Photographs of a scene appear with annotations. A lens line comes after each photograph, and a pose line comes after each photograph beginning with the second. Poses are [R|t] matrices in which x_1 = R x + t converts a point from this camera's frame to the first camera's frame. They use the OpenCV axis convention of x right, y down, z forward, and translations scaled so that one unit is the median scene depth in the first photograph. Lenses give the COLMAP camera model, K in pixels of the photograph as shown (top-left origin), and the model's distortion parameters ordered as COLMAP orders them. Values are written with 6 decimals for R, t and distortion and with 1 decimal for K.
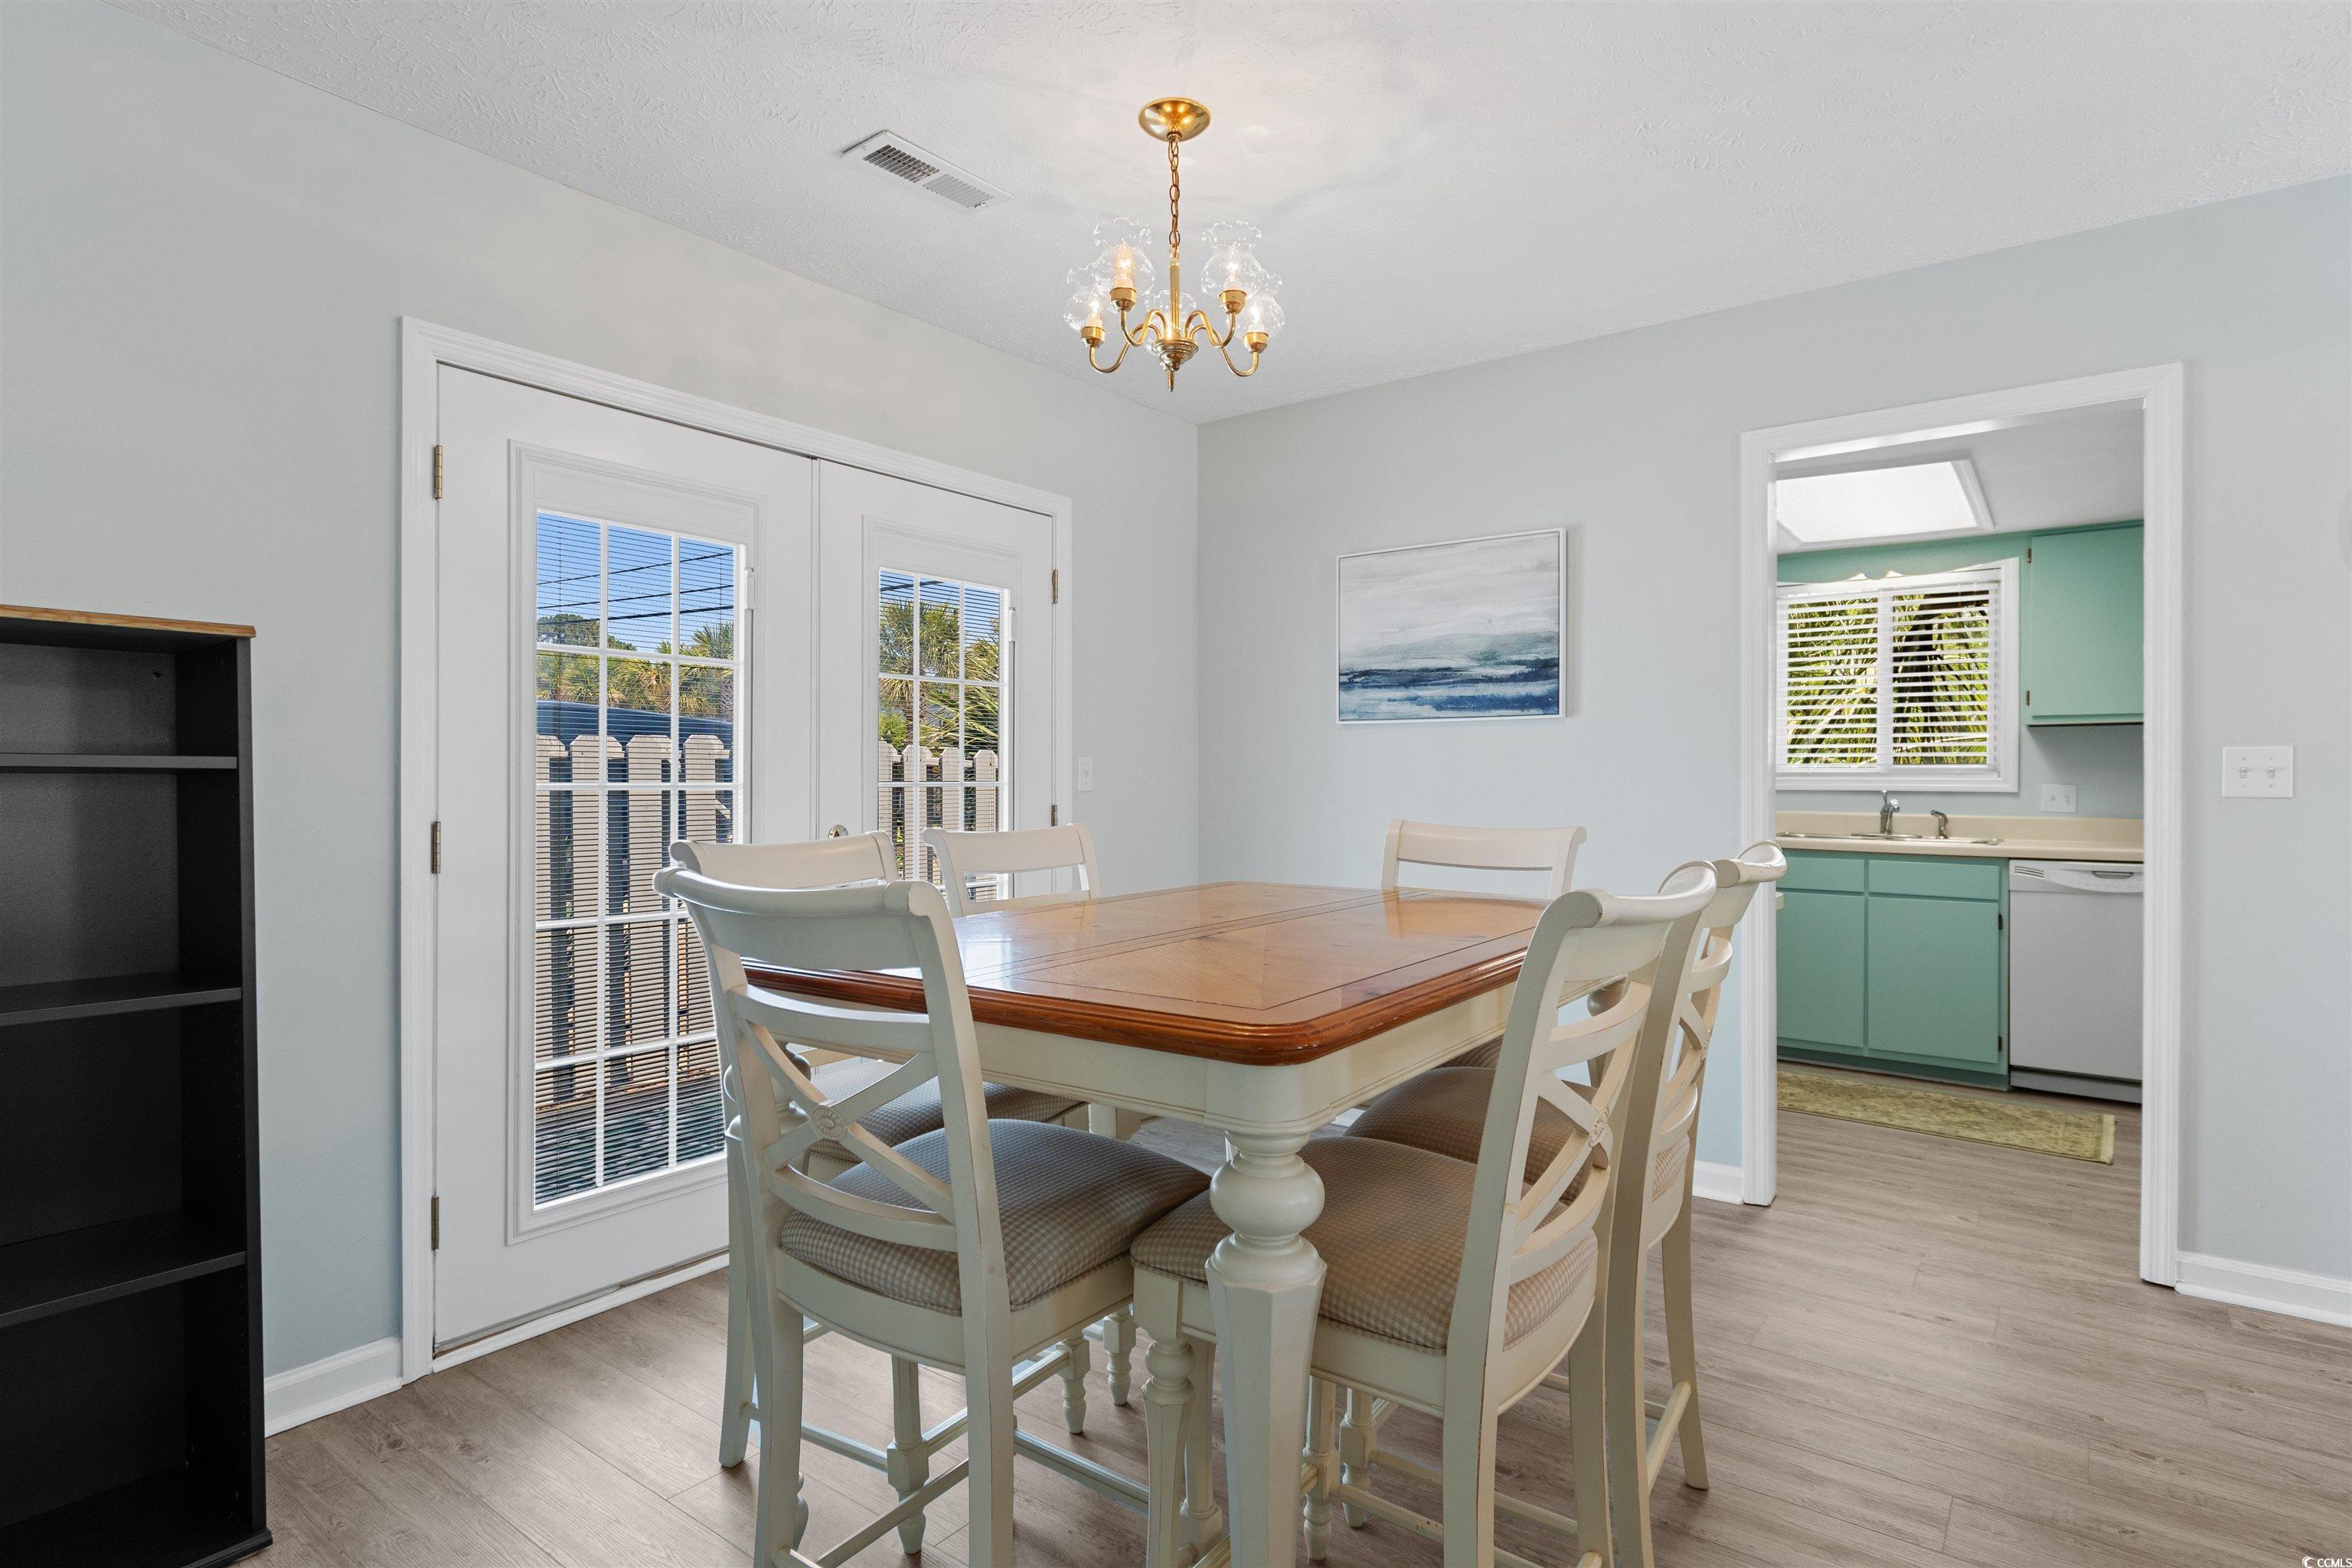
lens RADIAL K [[1205.7, 0, 1178.8], [0, 1205.7, 766.1], [0, 0, 1]] dist [0.015961, 0.000405]
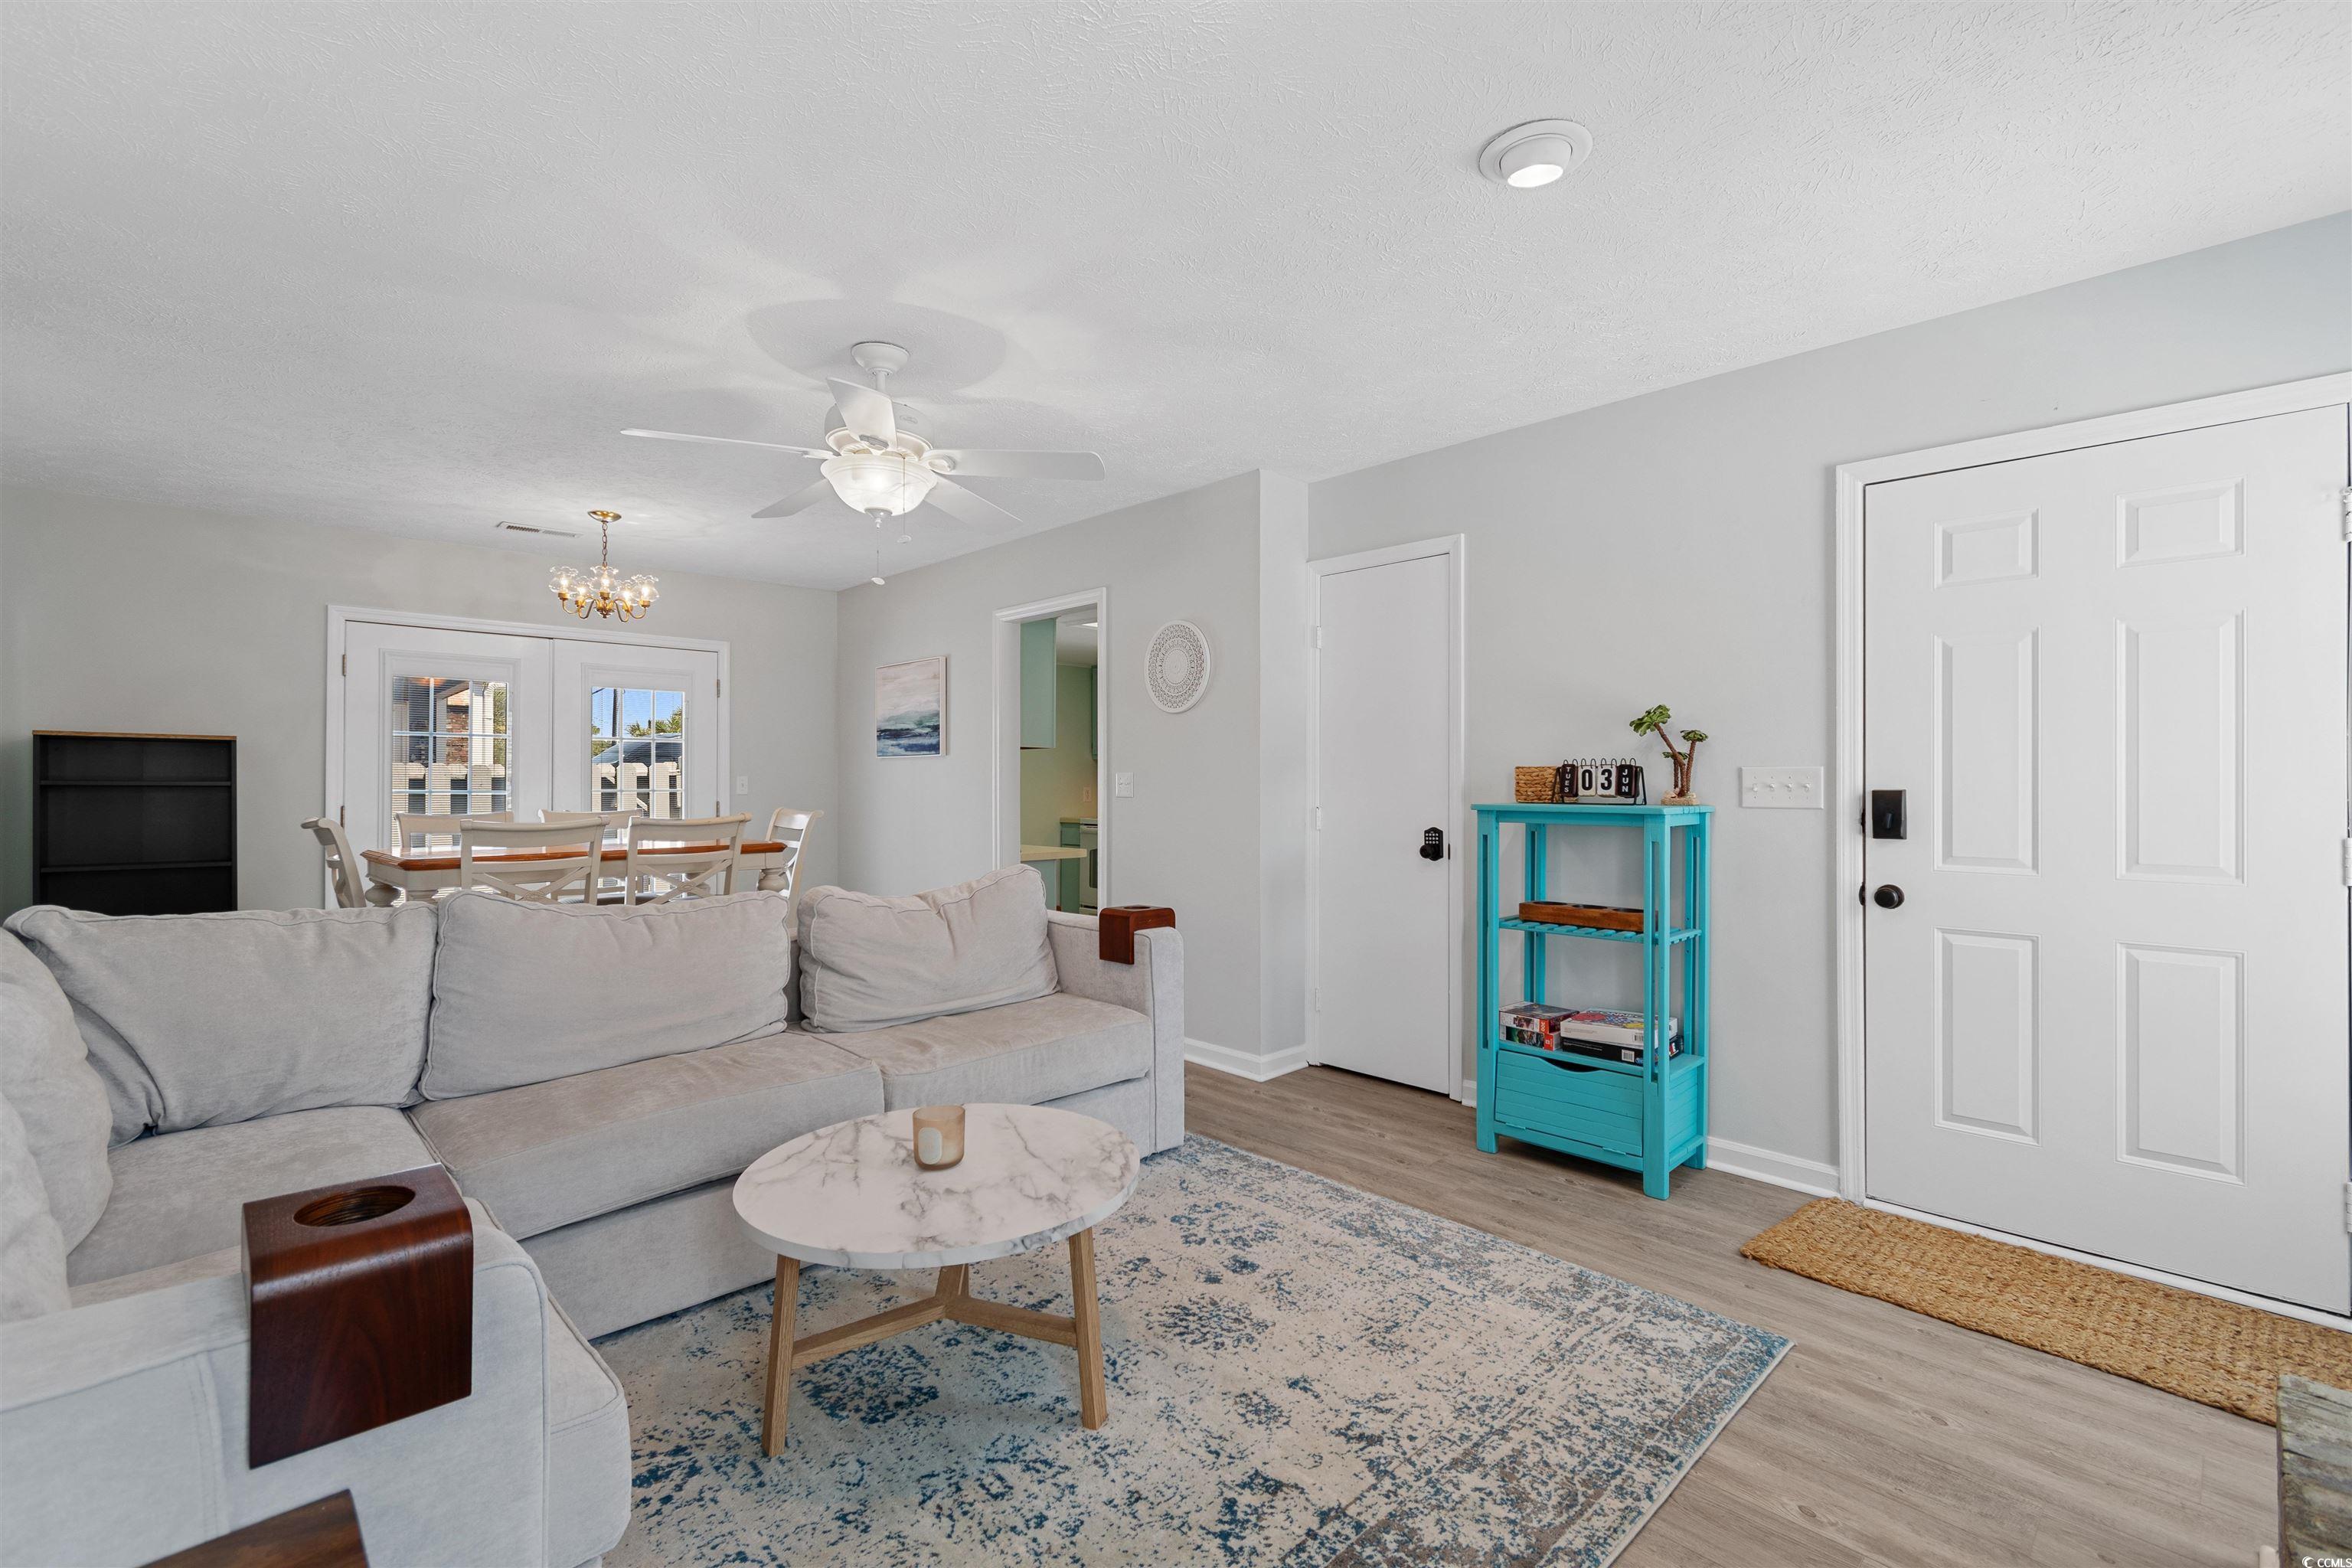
lens RADIAL K [[1036.5, 0, 1192.5], [0, 1036.5, 776.6], [0, 0, 1]] dist [-0.002070, -0.001093]
pose [[0.990436, -0.001772, -0.137964, 0.937497], [0.002494, 0.999984, 0.005061, -0.014438], [0.137953, -0.005356, 0.990424, -0.572928]]
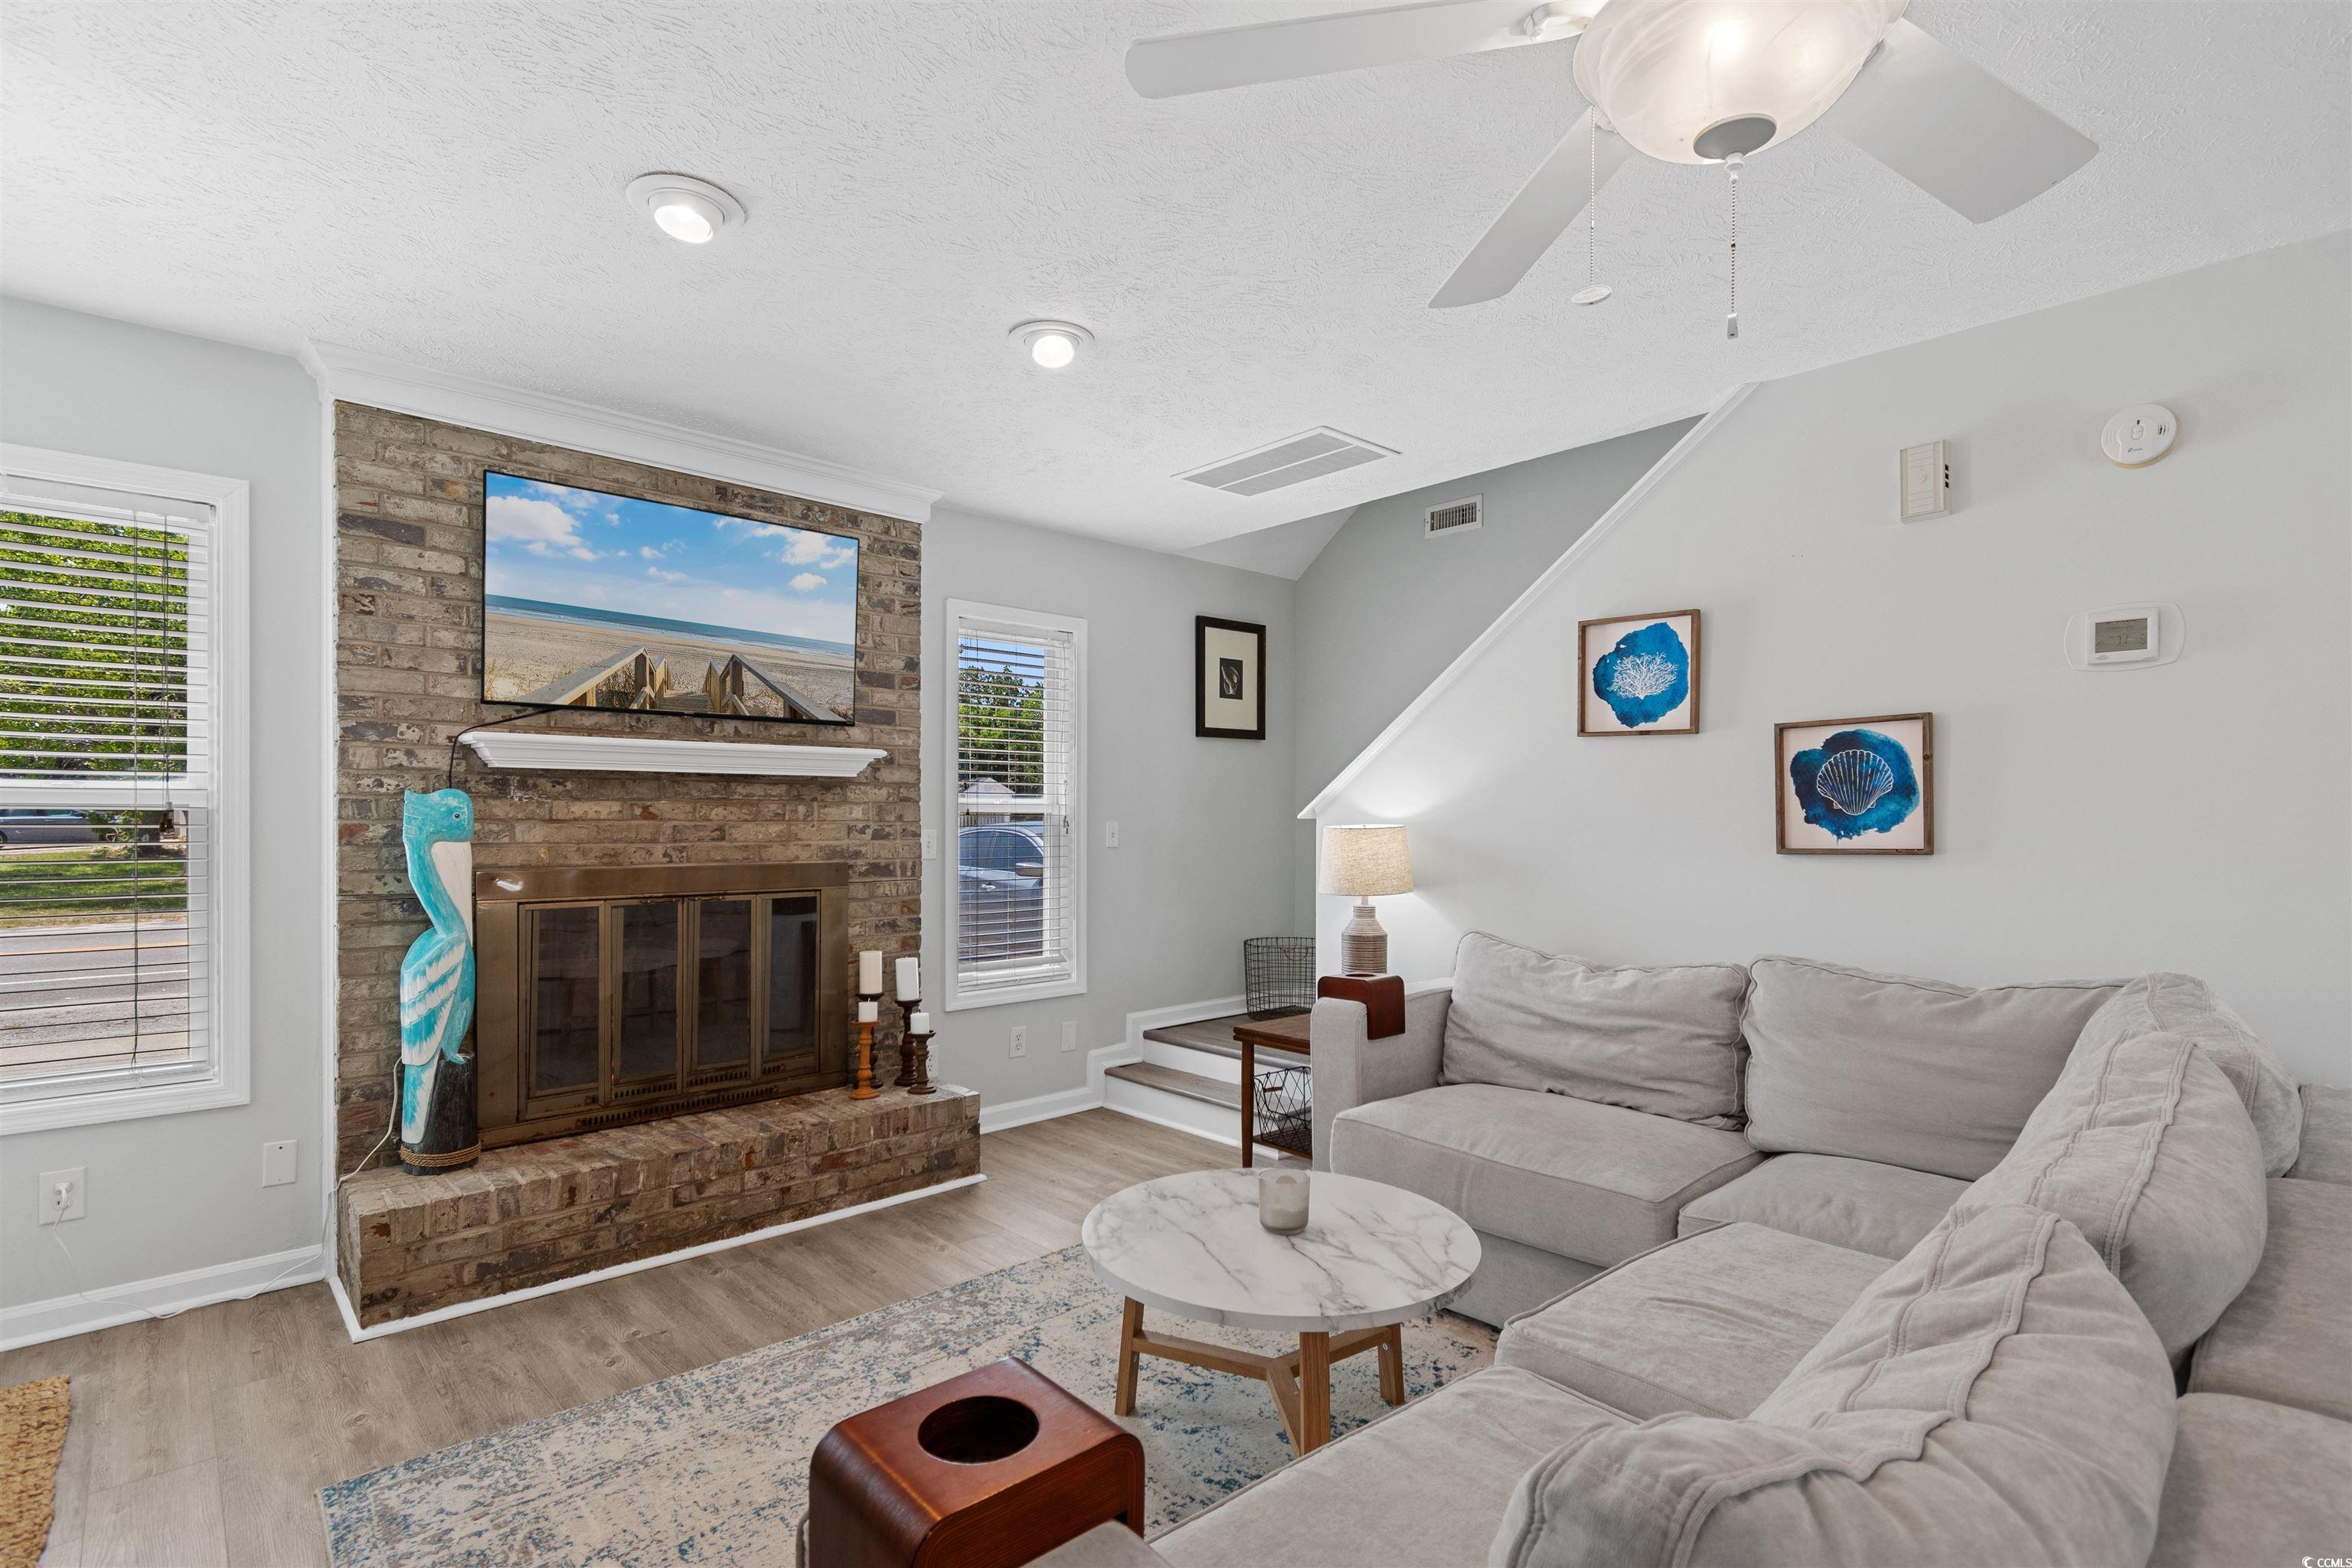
lens RADIAL K [[1117.3, 0, 1181.3], [0, 1117.3, 828.2], [0, 0, 1]] dist [-0.015728, -0.002930]
pose [[-0.985229, -0.006955, 0.171100, 0.674624], [-0.008397, 0.999935, -0.007703, -0.012557], [-0.171035, -0.009026, -0.985224, 0.575411]]
